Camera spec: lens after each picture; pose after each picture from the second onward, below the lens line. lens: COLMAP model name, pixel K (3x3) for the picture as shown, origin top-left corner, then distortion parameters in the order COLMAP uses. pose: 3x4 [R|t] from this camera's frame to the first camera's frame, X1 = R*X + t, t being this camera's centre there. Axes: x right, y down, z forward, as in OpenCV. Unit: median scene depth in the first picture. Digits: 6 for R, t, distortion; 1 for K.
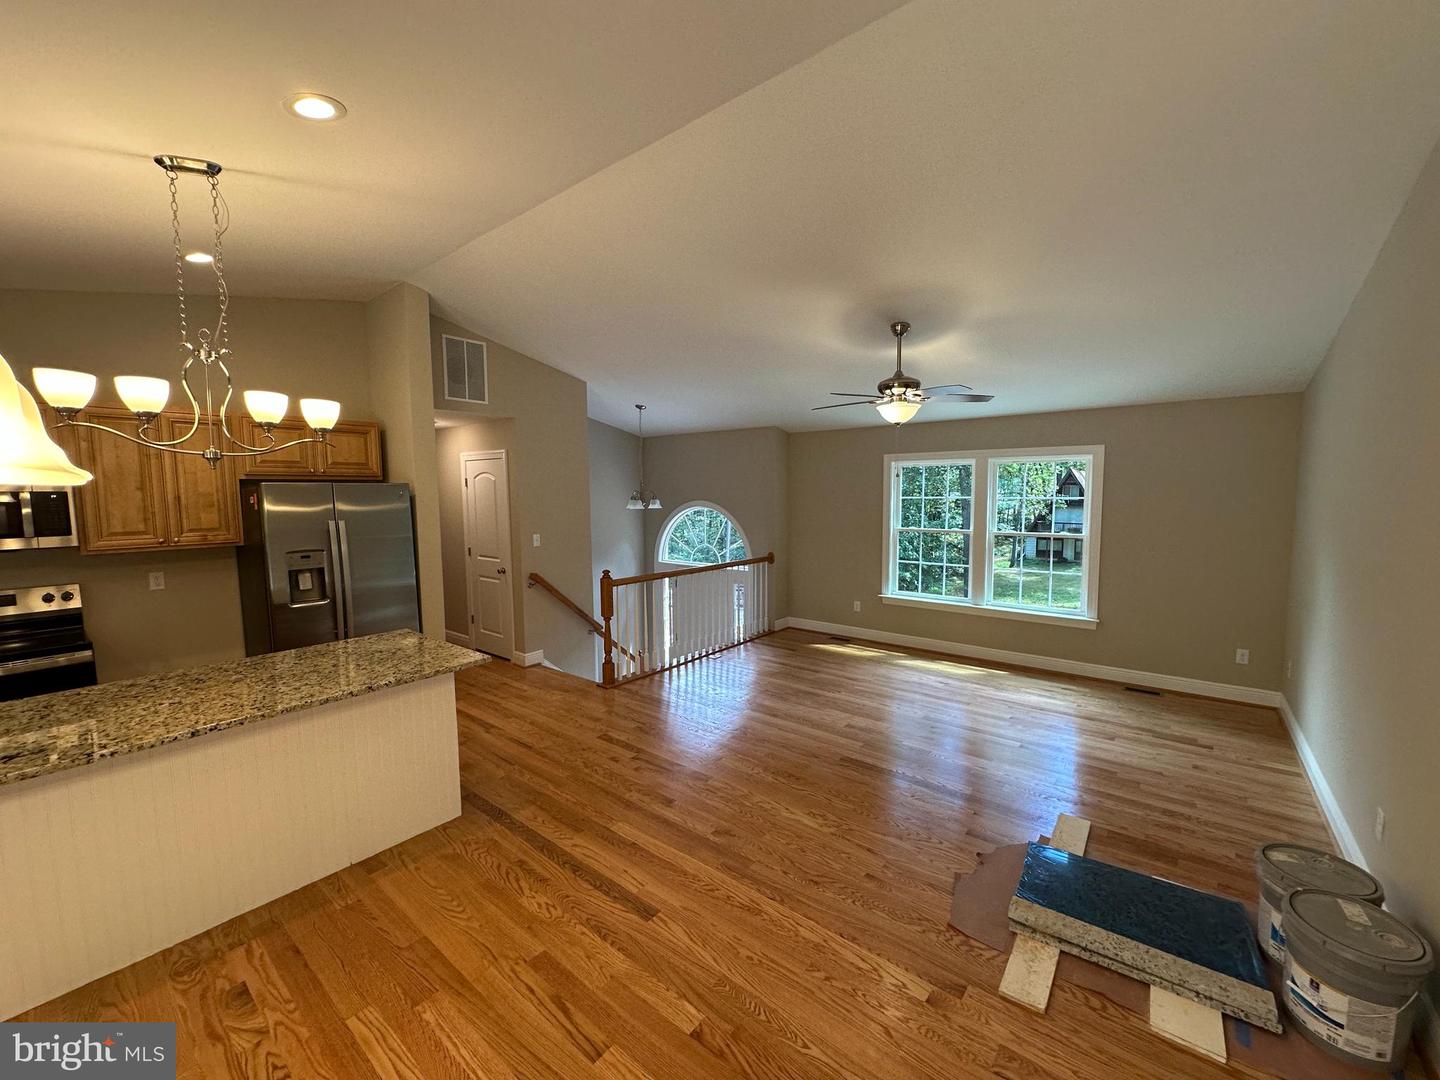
lens RADIAL K [[572.2, 0, 721.1], [0, 572.2, 541.7], [0, 0, 1]] dist [-0.001539, -0.000163]
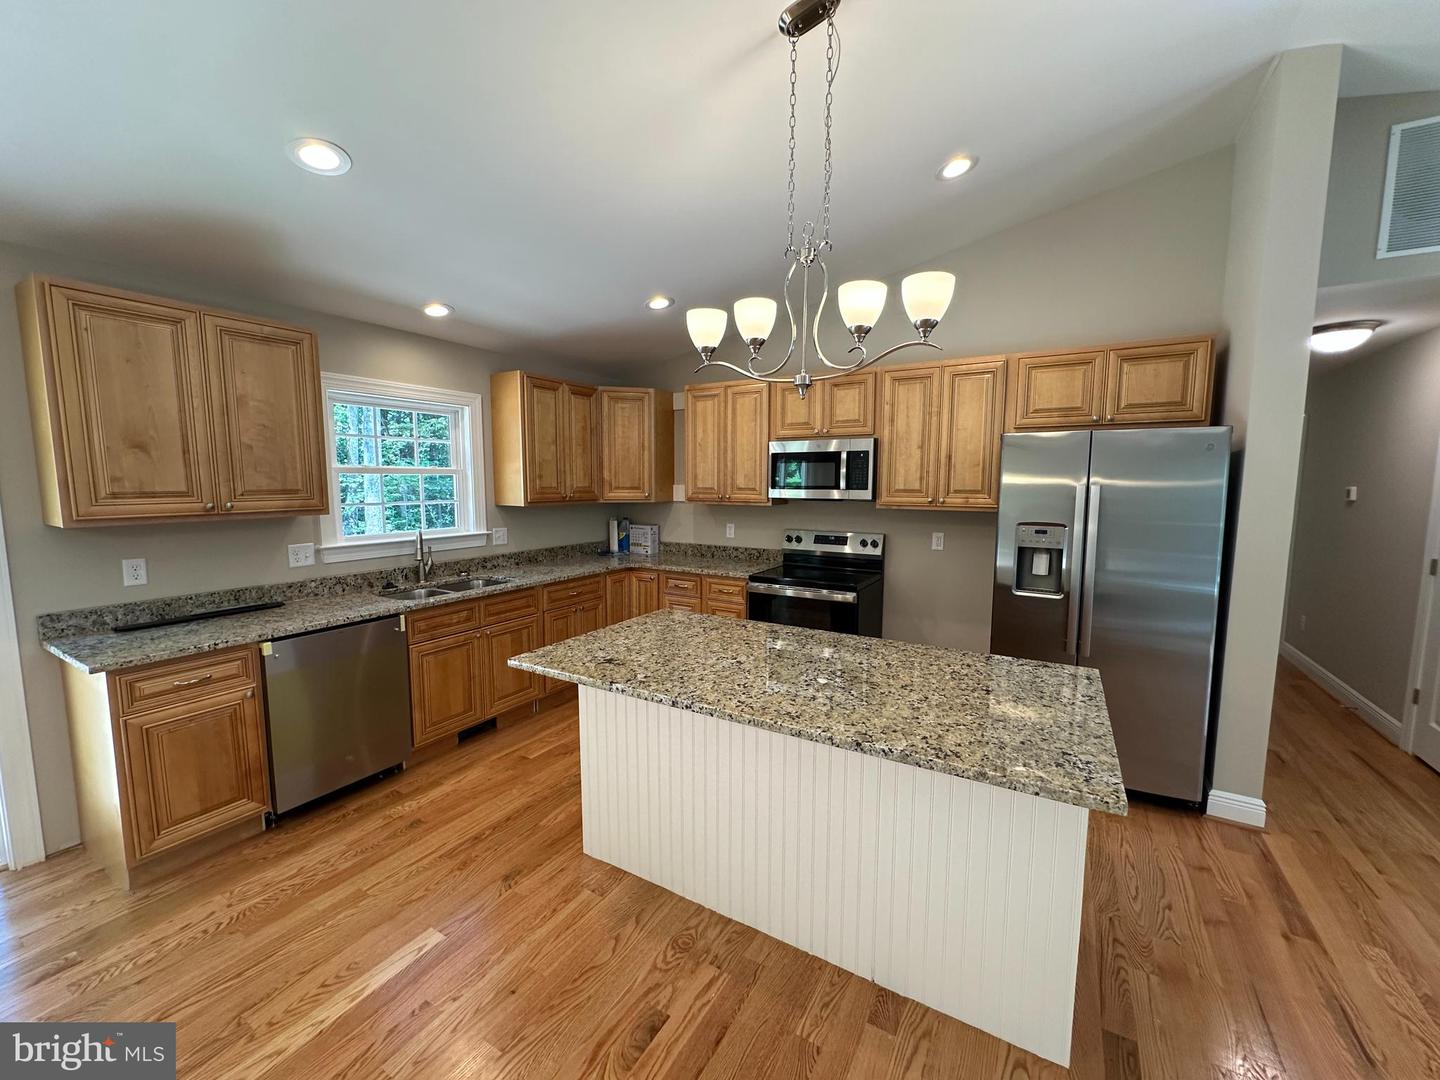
lens RADIAL K [[572.2, 0, 722.5], [0, 572.2, 540.8], [0, 0, 1]] dist [-0.001539, -0.000163]
pose [[0.142475, 0.113851, -0.983229, -0.054171], [-0.091629, 0.990614, 0.101429, 0.000367], [0.985548, 0.075641, 0.151570, 0.521974]]
